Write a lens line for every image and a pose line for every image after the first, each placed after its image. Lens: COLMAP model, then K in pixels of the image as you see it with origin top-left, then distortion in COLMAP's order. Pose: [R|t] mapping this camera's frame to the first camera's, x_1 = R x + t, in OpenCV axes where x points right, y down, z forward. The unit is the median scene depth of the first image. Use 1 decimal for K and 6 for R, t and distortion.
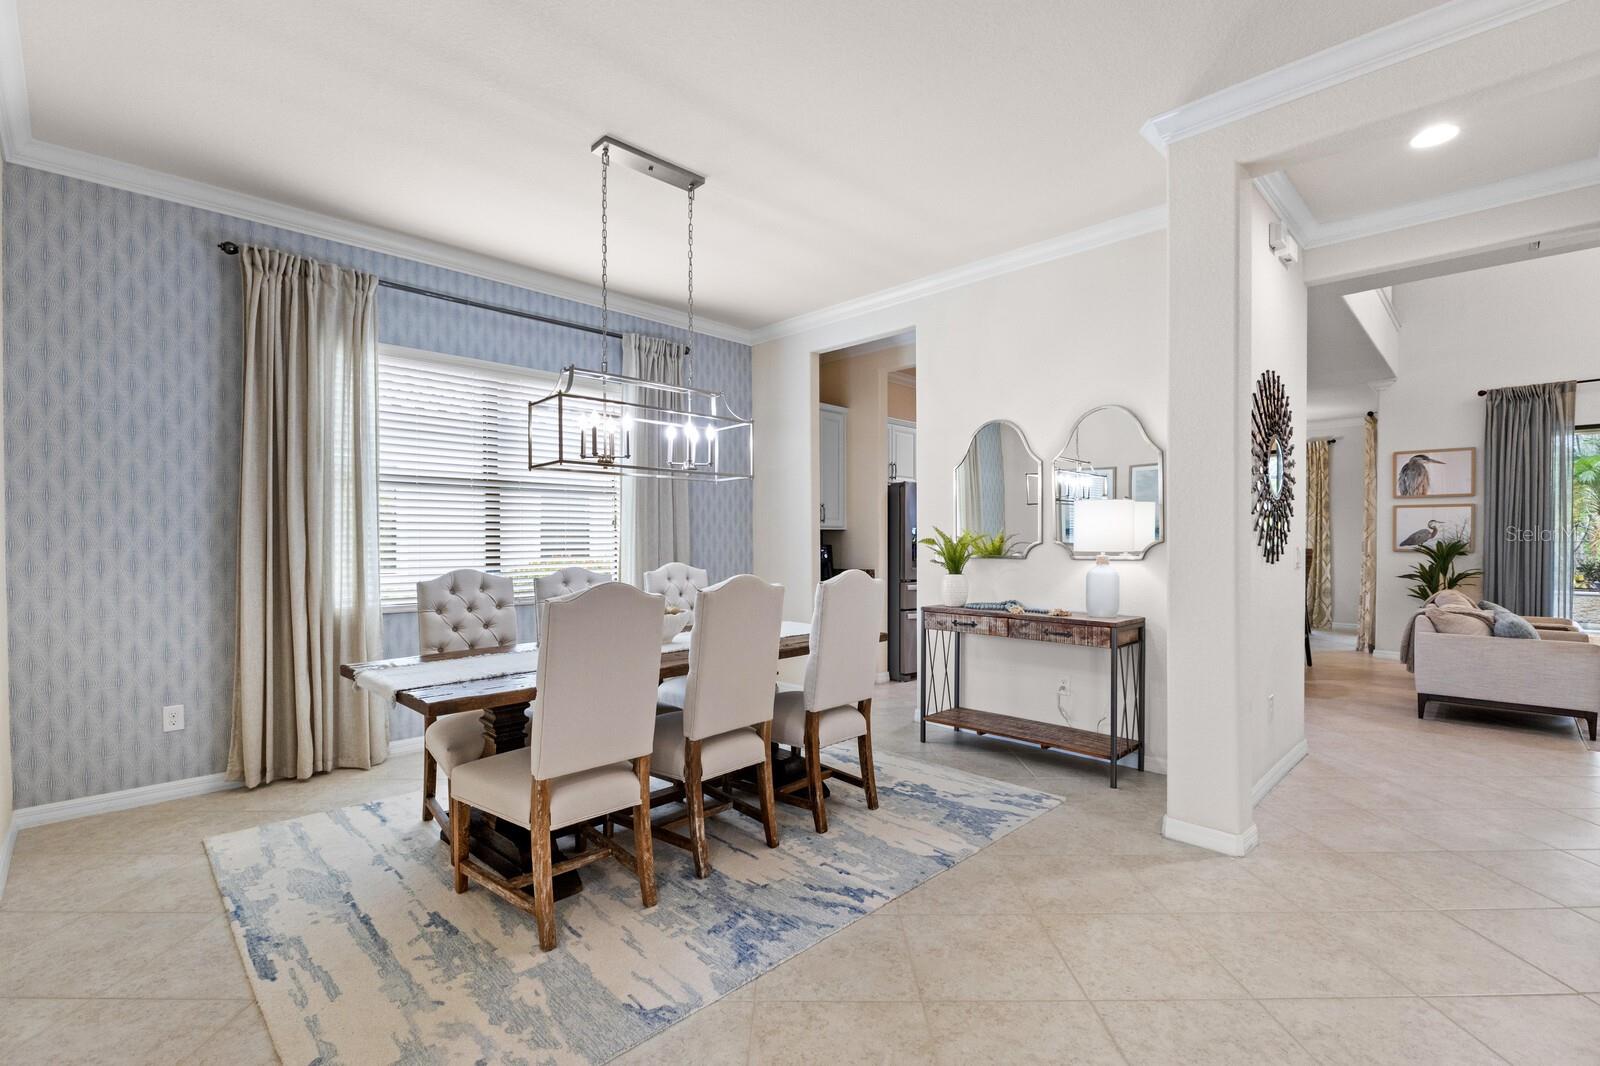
lens RADIAL K [[707.3, 0, 793.4], [0, 707.3, 548.4], [0, 0, 1]] dist [-0.011972, -0.000278]
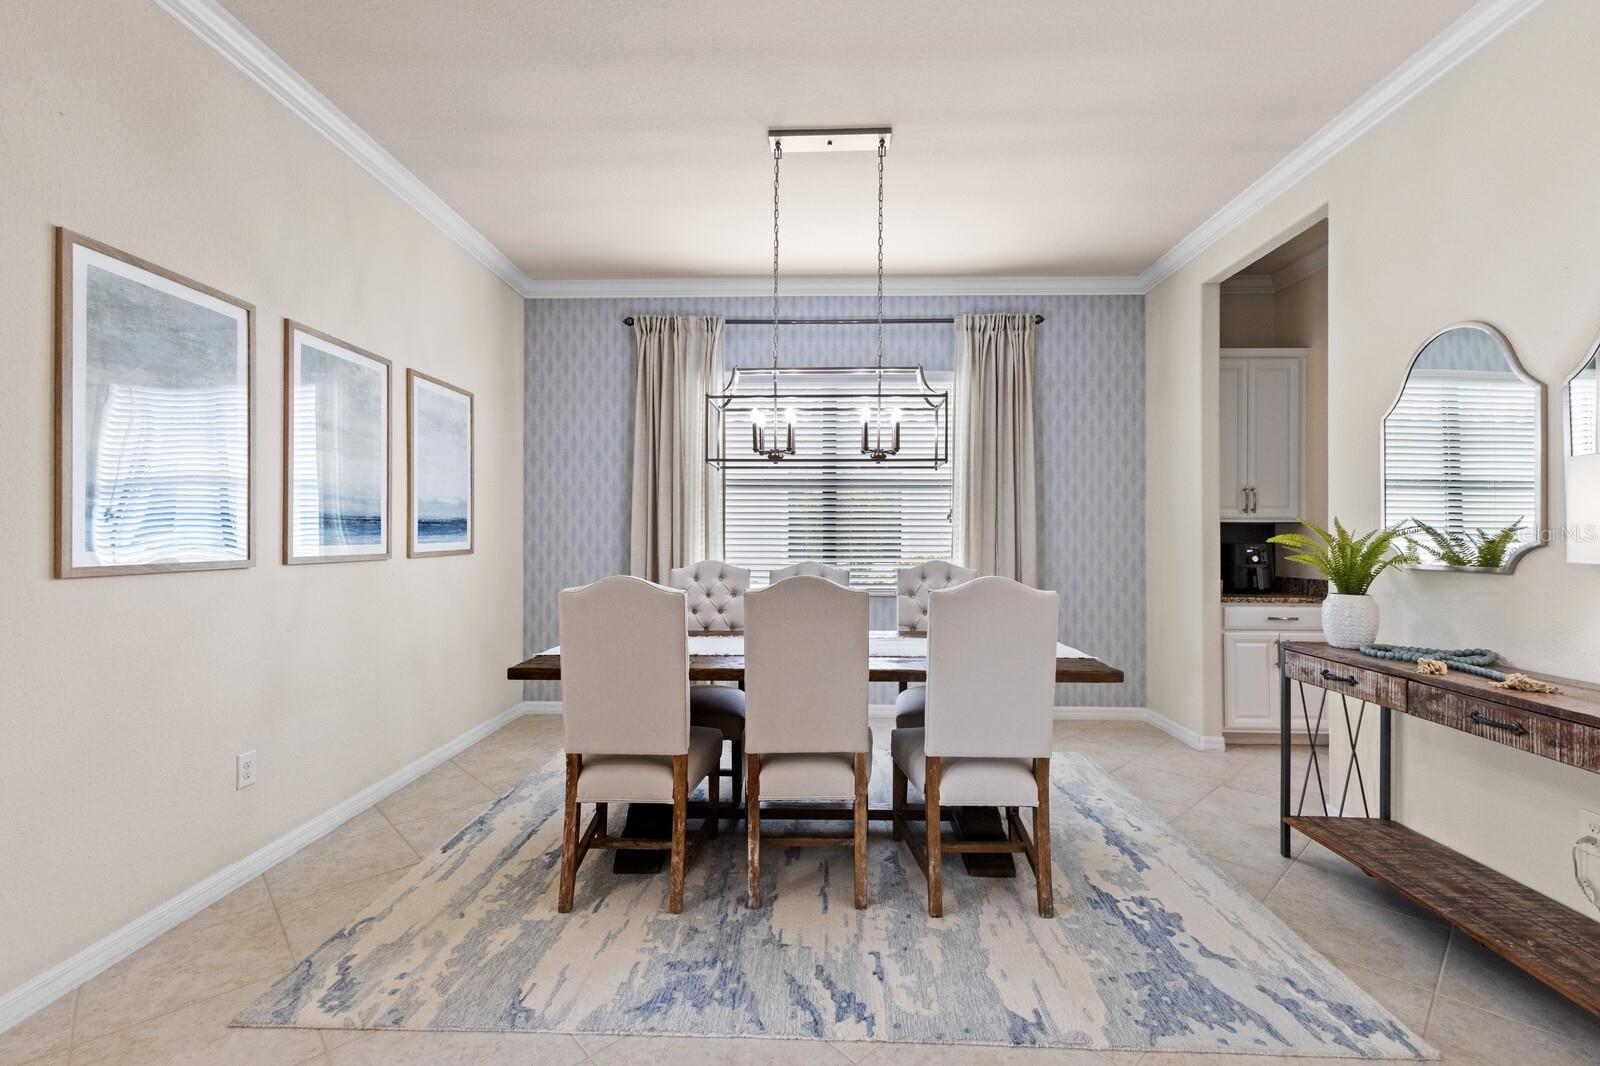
lens RADIAL K [[687.1, 0, 801.7], [0, 687.1, 532.0], [0, 0, 1]] dist [0.008311, -0.000301]
pose [[0.694478, 0.001695, -0.719512, 0.424654], [-0.013113, 0.999861, -0.010301, -0.005653], [0.719395, 0.016589, 0.694403, 0.326142]]
